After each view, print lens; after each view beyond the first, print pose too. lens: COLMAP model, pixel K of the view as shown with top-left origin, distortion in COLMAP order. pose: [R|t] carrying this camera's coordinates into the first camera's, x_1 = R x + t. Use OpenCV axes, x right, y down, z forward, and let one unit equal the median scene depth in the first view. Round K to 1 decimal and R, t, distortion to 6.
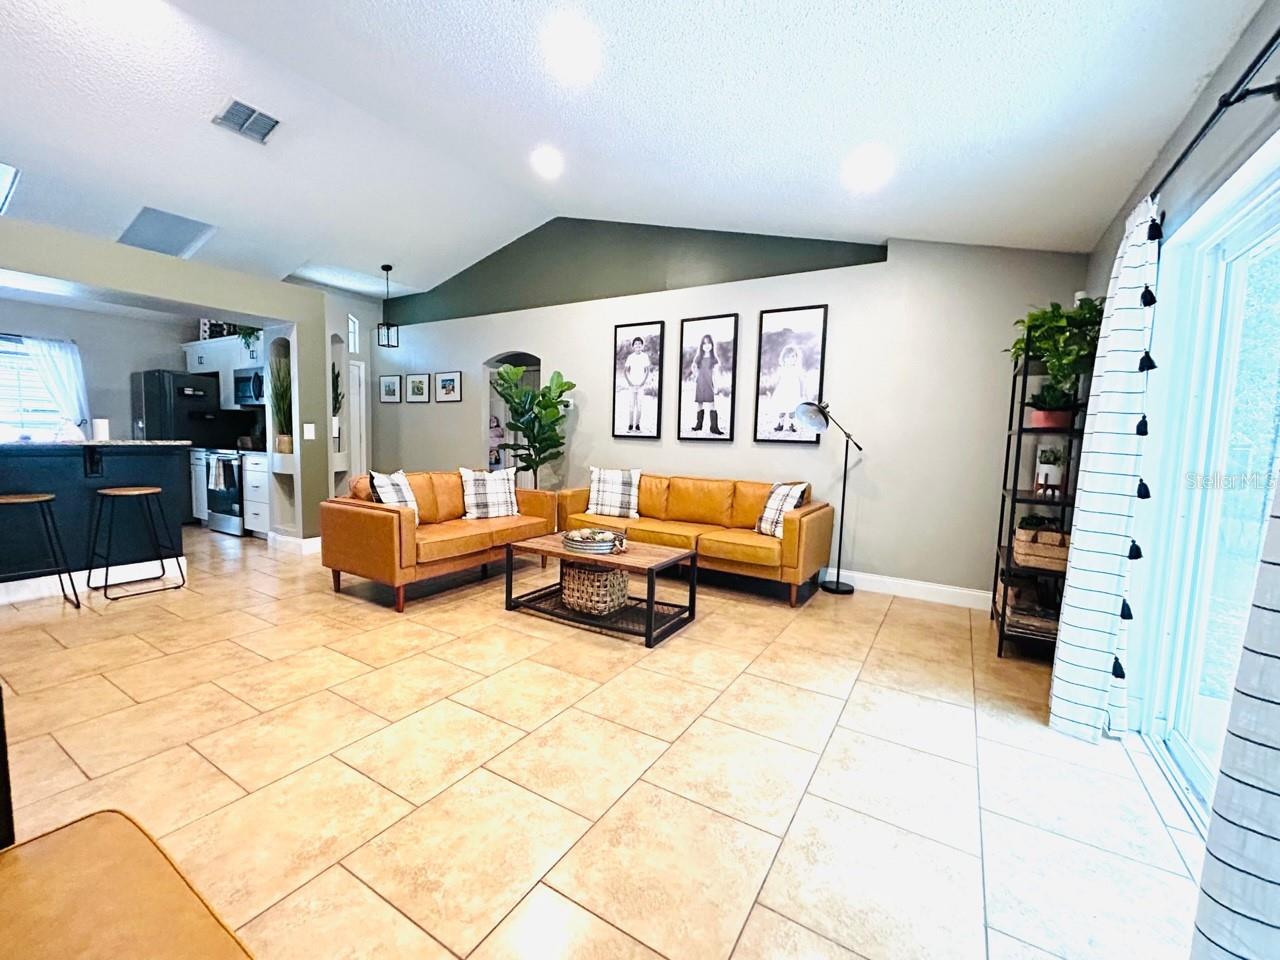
lens RADIAL K [[531.5, 0, 638.2], [0, 531.5, 477.2], [0, 0, 1]] dist [-0.005820, 0.001727]
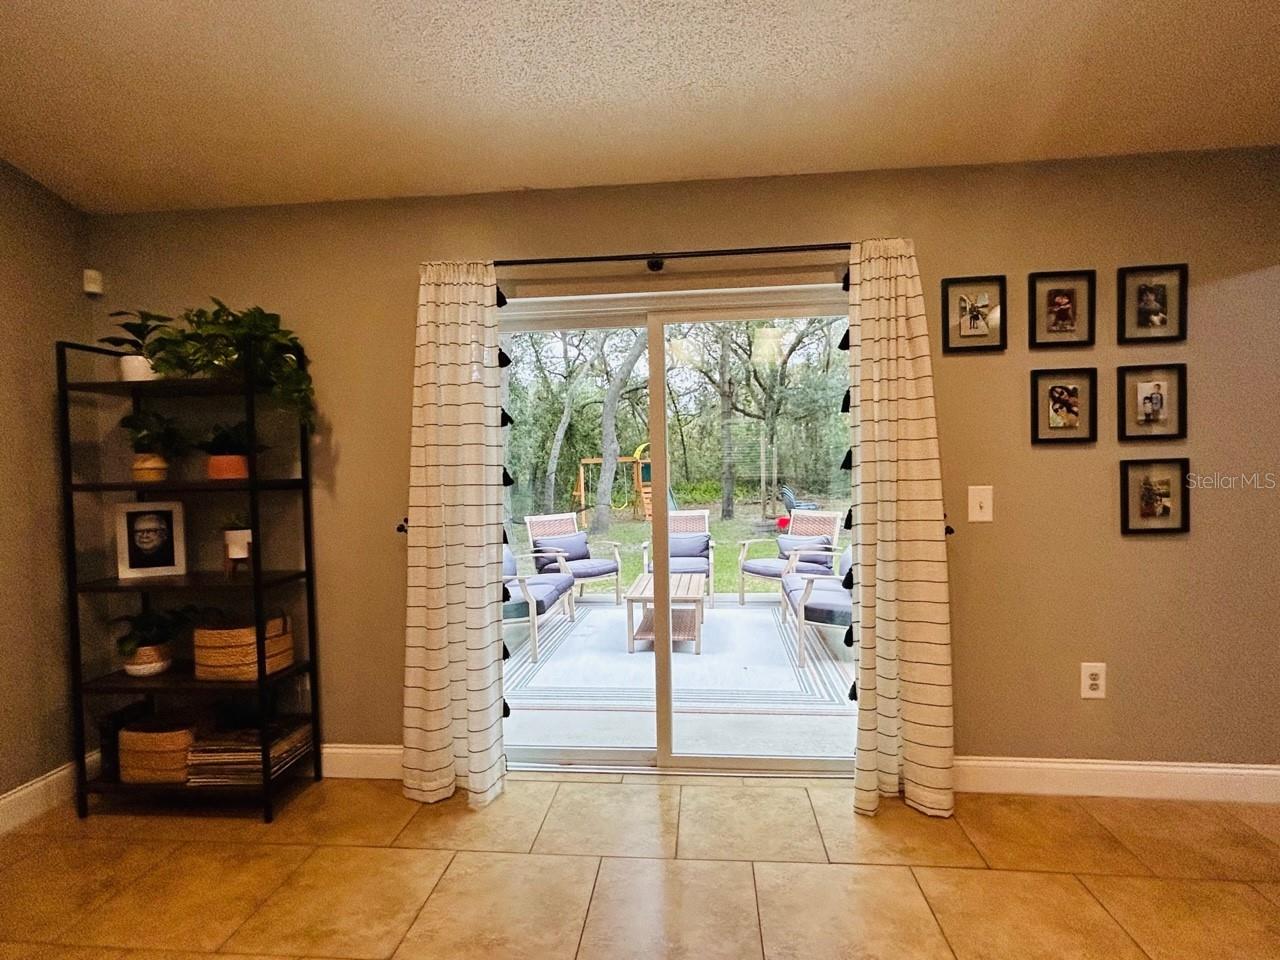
lens RADIAL K [[647.0, 0, 632.5], [0, 647.0, 482.3], [0, 0, 1]] dist [-0.001480, 0.000828]
pose [[-0.436958, -0.052474, 0.897950, -0.140987], [0.079486, 0.992139, 0.096658, -0.079272], [-0.895963, 0.113609, -0.429352, 0.550758]]
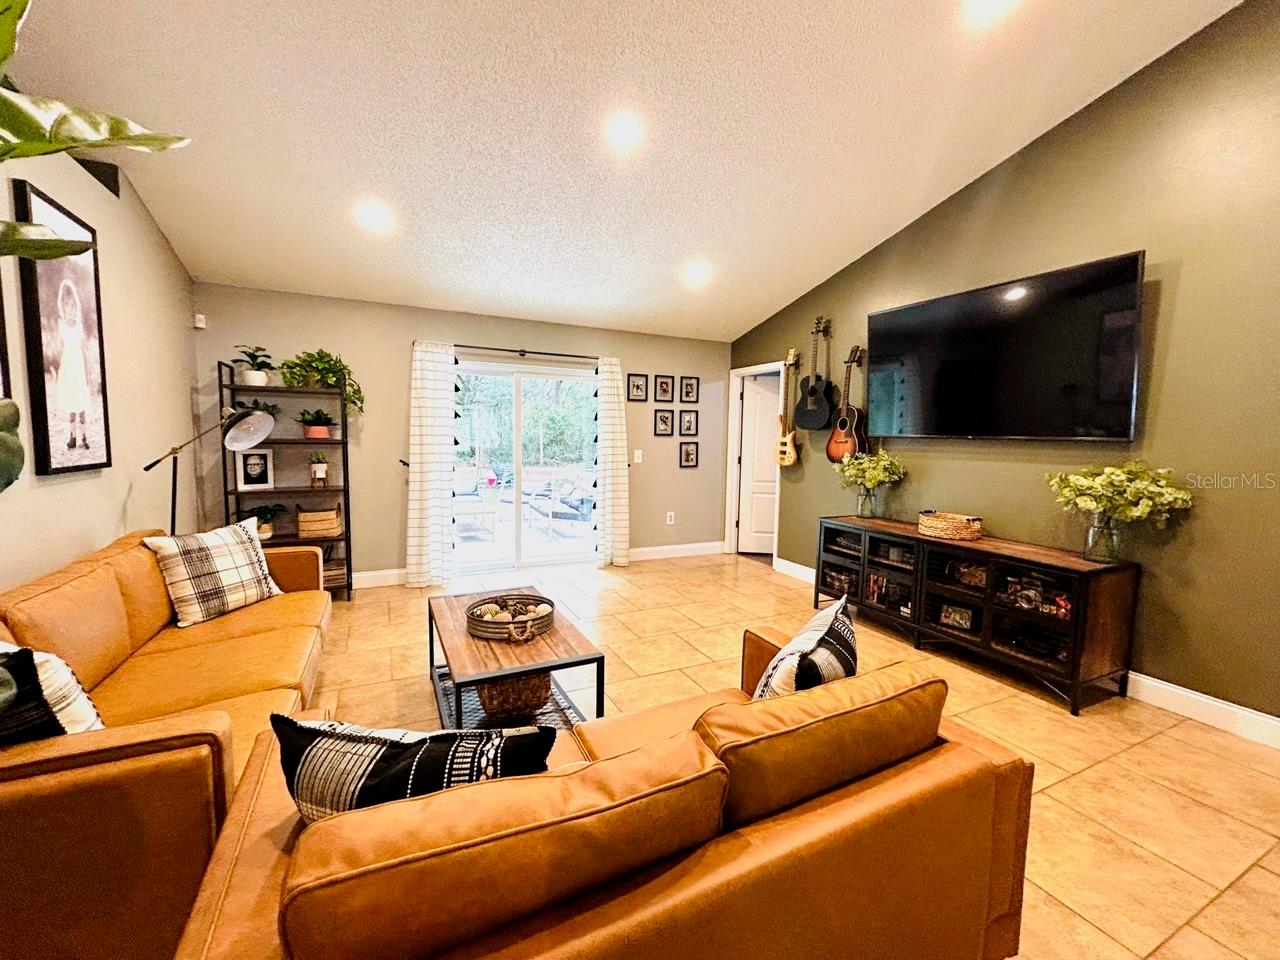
lens RADIAL K [[531.5, 0, 646.5], [0, 531.5, 476.8], [0, 0, 1]] dist [-0.005820, 0.001727]
pose [[-0.846291, -0.085407, 0.525831, -0.435293], [-0.001002, 0.987318, 0.158751, -0.131864], [-0.532720, 0.133823, -0.835644, 1.058942]]
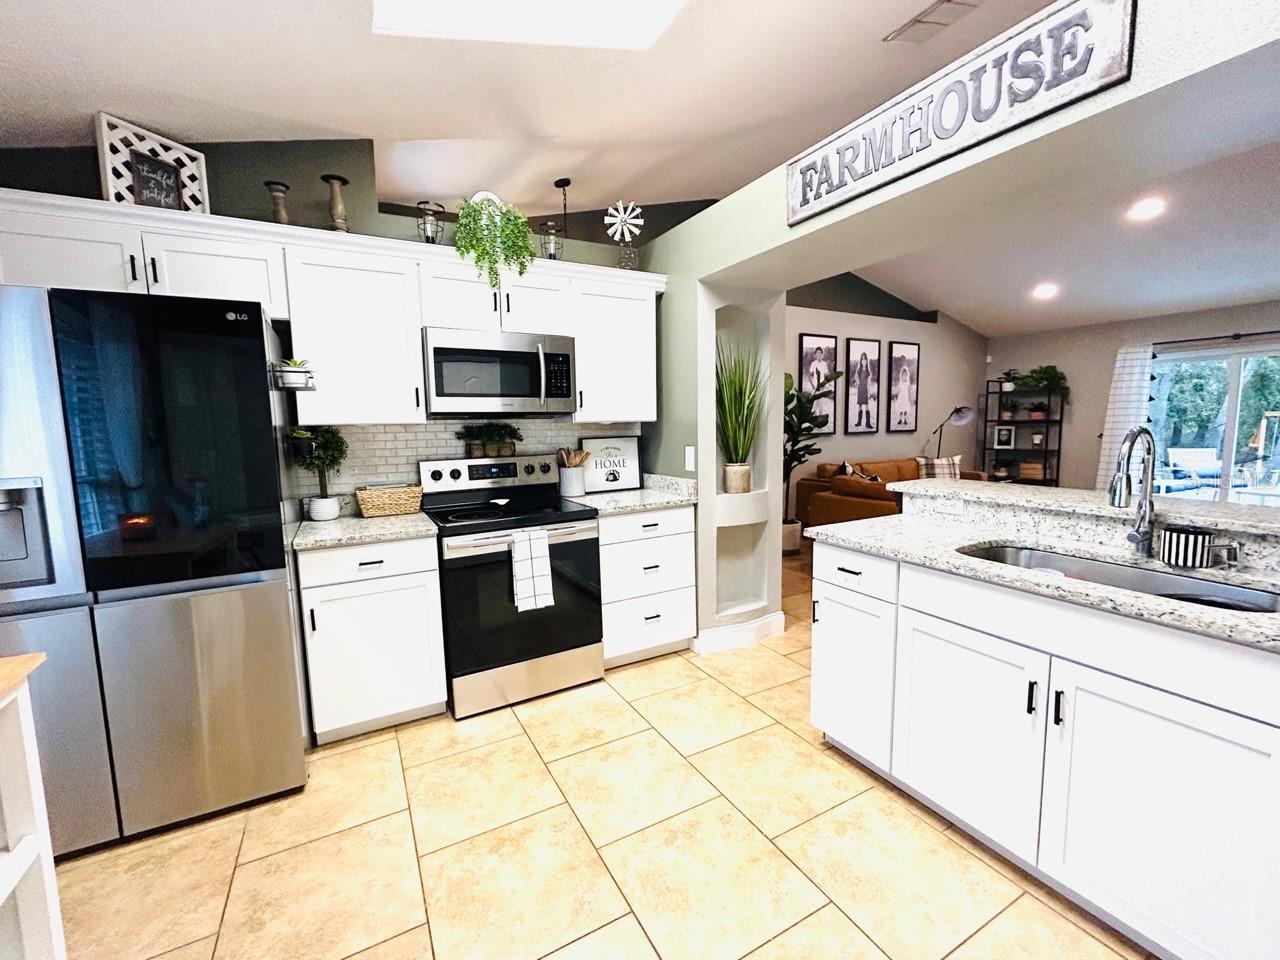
lens RADIAL K [[531.5, 0, 636.1], [0, 531.5, 482.9], [0, 0, 1]] dist [-0.005820, 0.001727]
pose [[0.505402, -0.135742, 0.852140, -1.316326], [0.097605, 0.990204, 0.099845, -0.135279], [-0.857346, 0.032711, 0.513701, 0.815712]]
